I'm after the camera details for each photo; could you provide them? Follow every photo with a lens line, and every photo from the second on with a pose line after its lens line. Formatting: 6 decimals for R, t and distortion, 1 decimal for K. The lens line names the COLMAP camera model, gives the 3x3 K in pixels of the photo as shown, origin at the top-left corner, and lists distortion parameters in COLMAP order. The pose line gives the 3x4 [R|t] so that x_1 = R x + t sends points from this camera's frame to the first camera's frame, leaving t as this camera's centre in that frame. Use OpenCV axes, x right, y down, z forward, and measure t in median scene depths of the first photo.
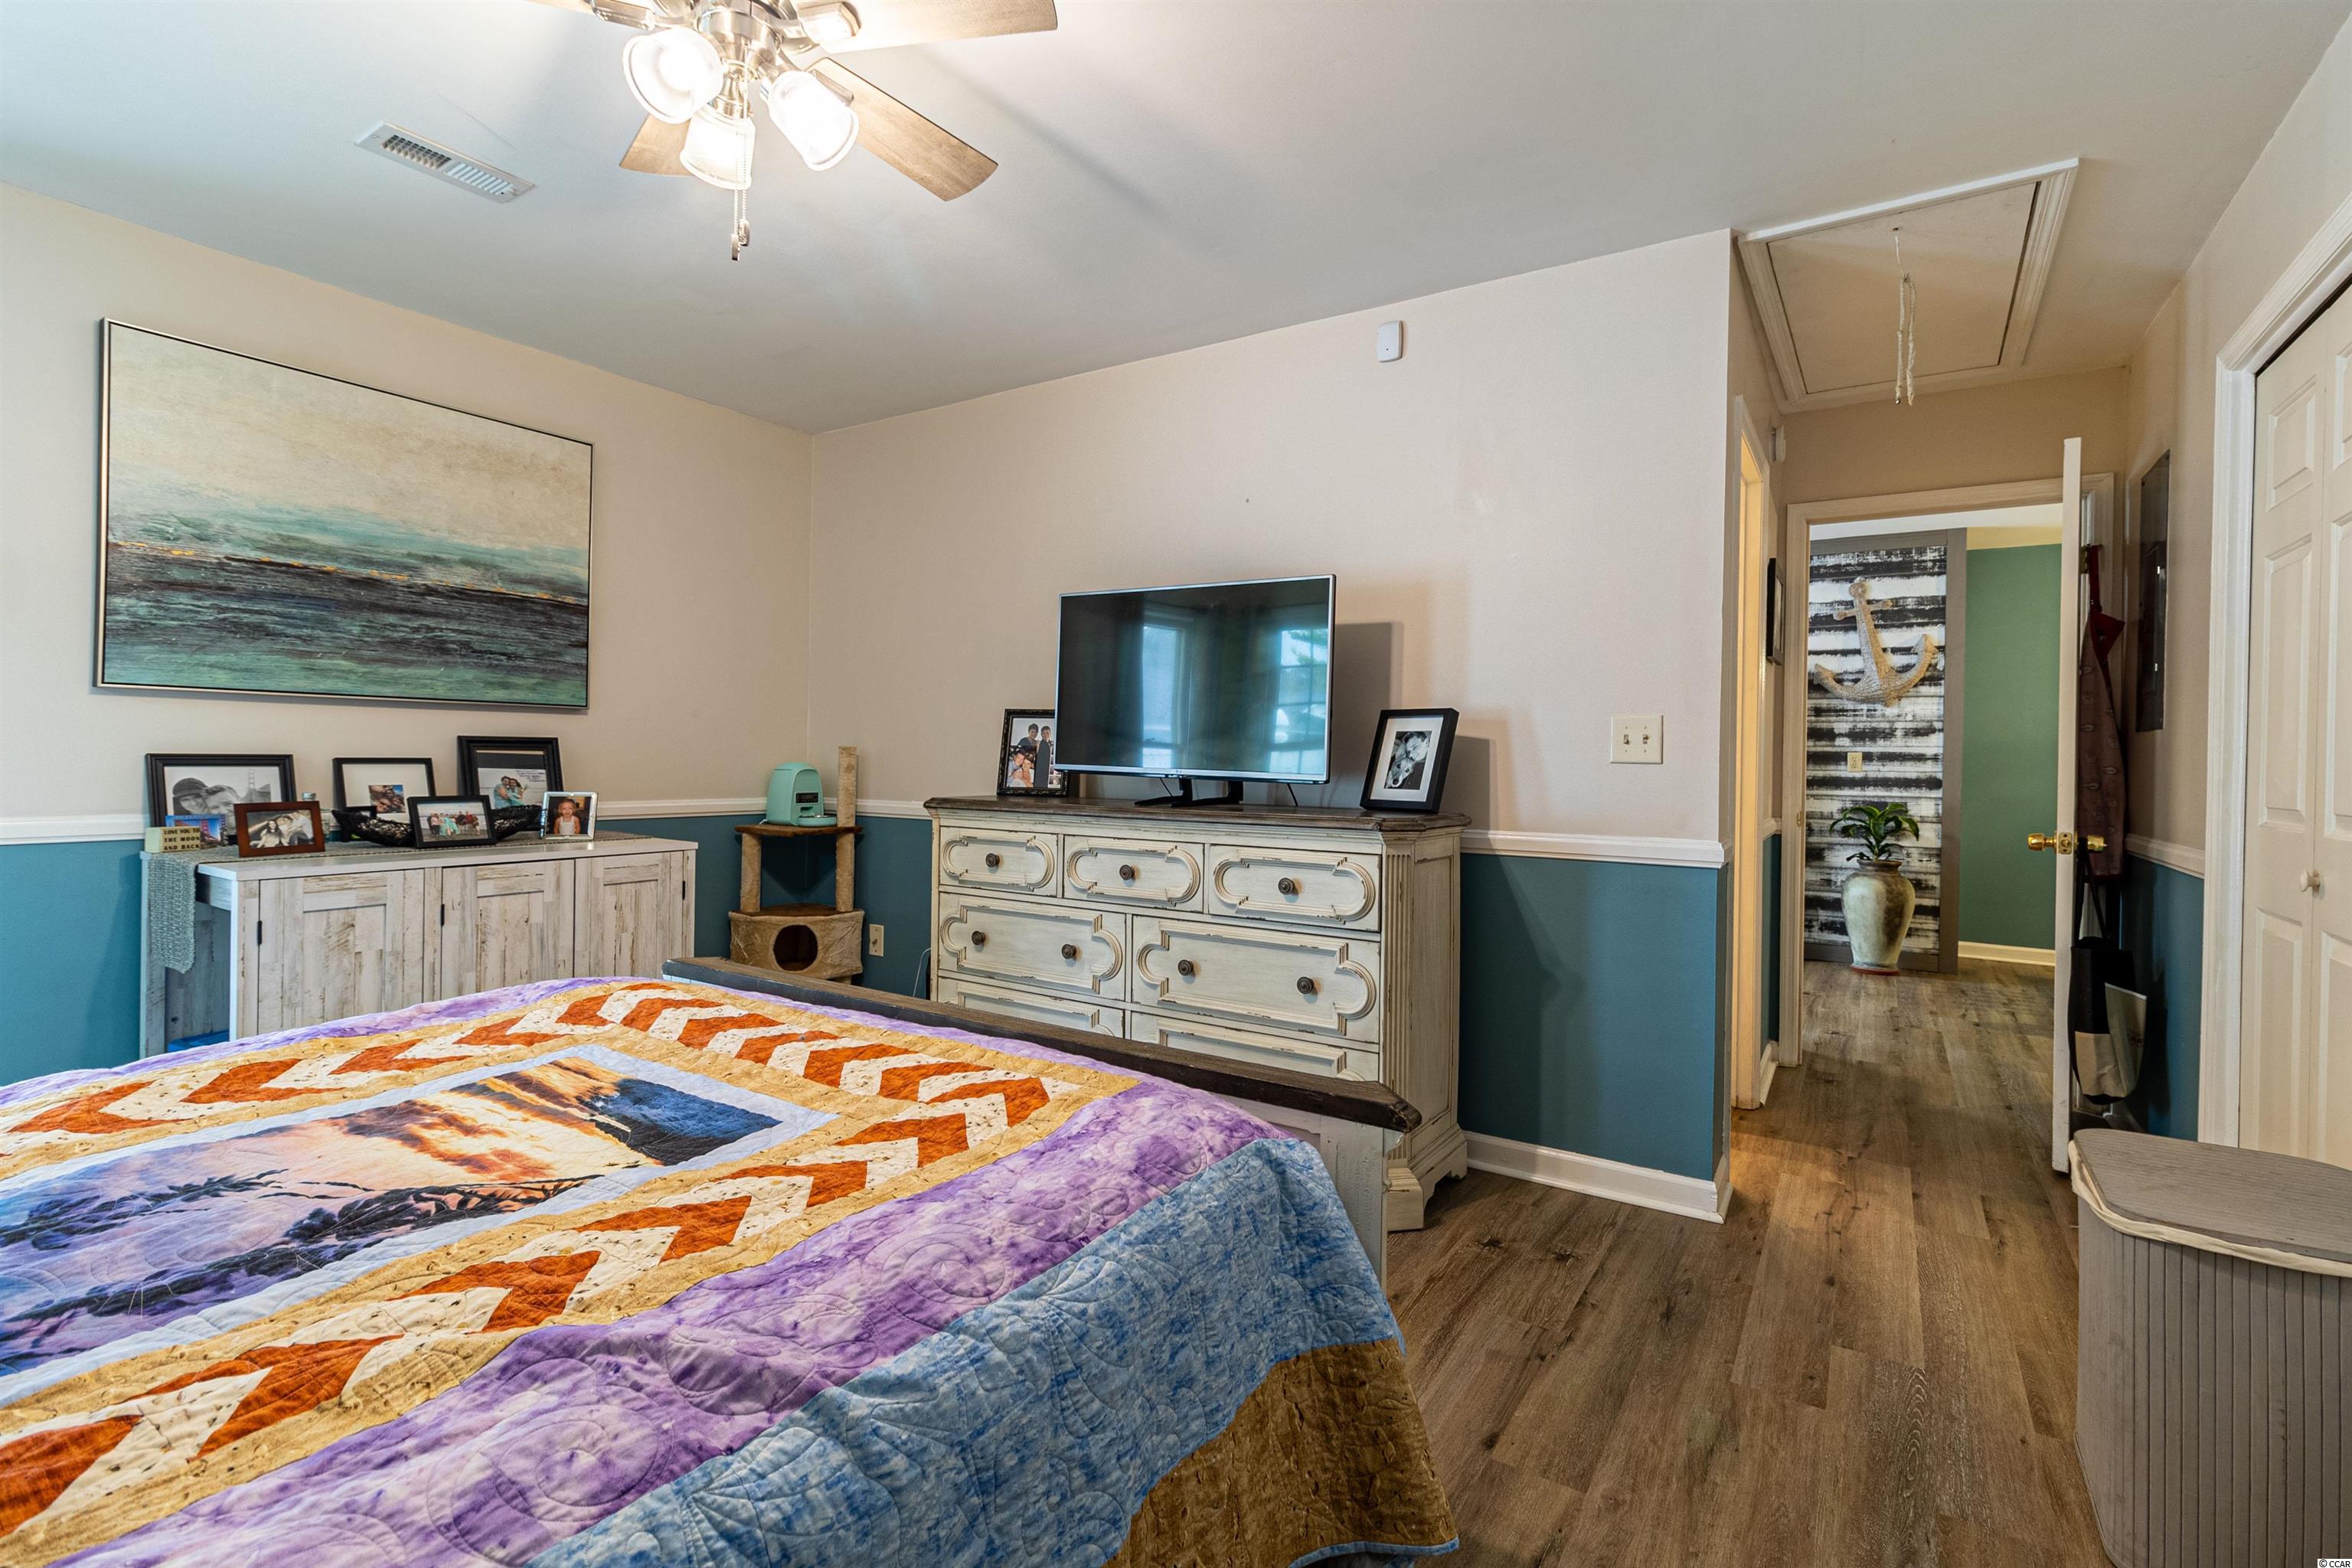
lens RADIAL K [[1081.4, 0, 1185.9], [0, 1081.4, 765.4], [0, 0, 1]] dist [0.007483, -0.000120]
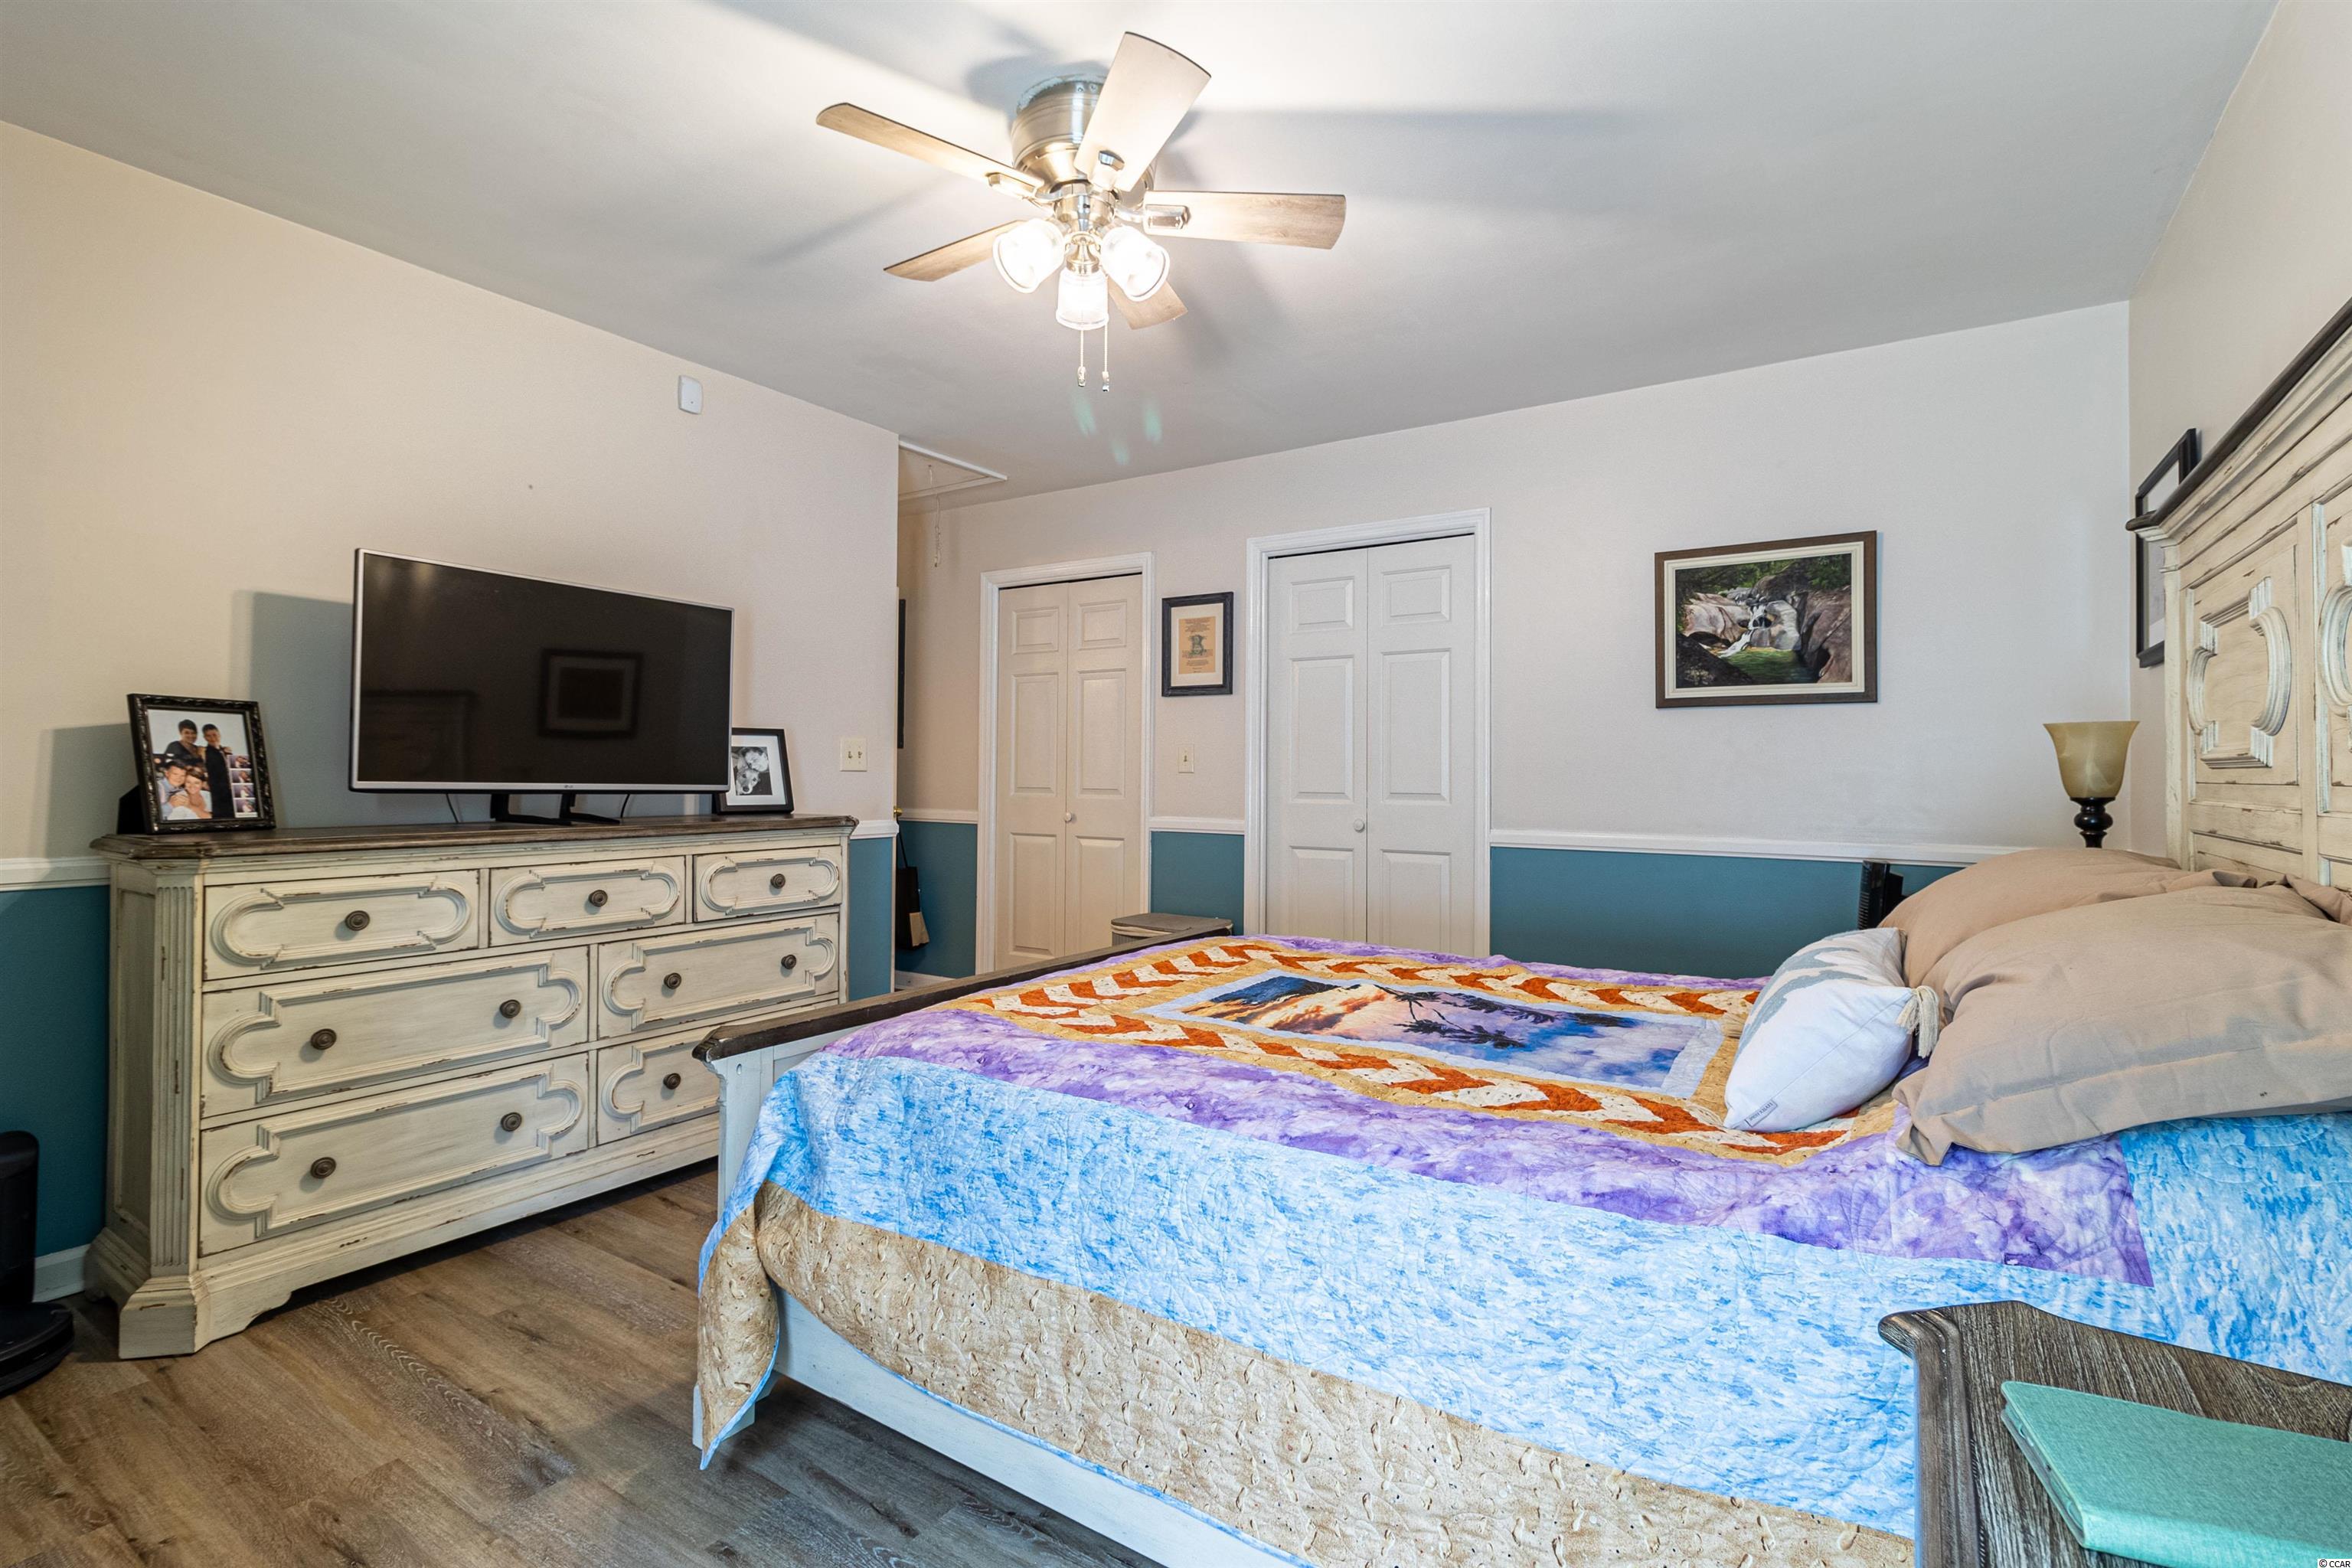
lens RADIAL K [[1081.4, 0, 1181.8], [0, 1081.4, 780.5], [0, 0, 1]] dist [0.007483, -0.000120]
pose [[0.010125, -0.025044, 0.999635, -1.382717], [-0.001922, 0.999684, 0.025065, -0.035248], [-0.999947, -0.002175, 0.010074, 0.719358]]
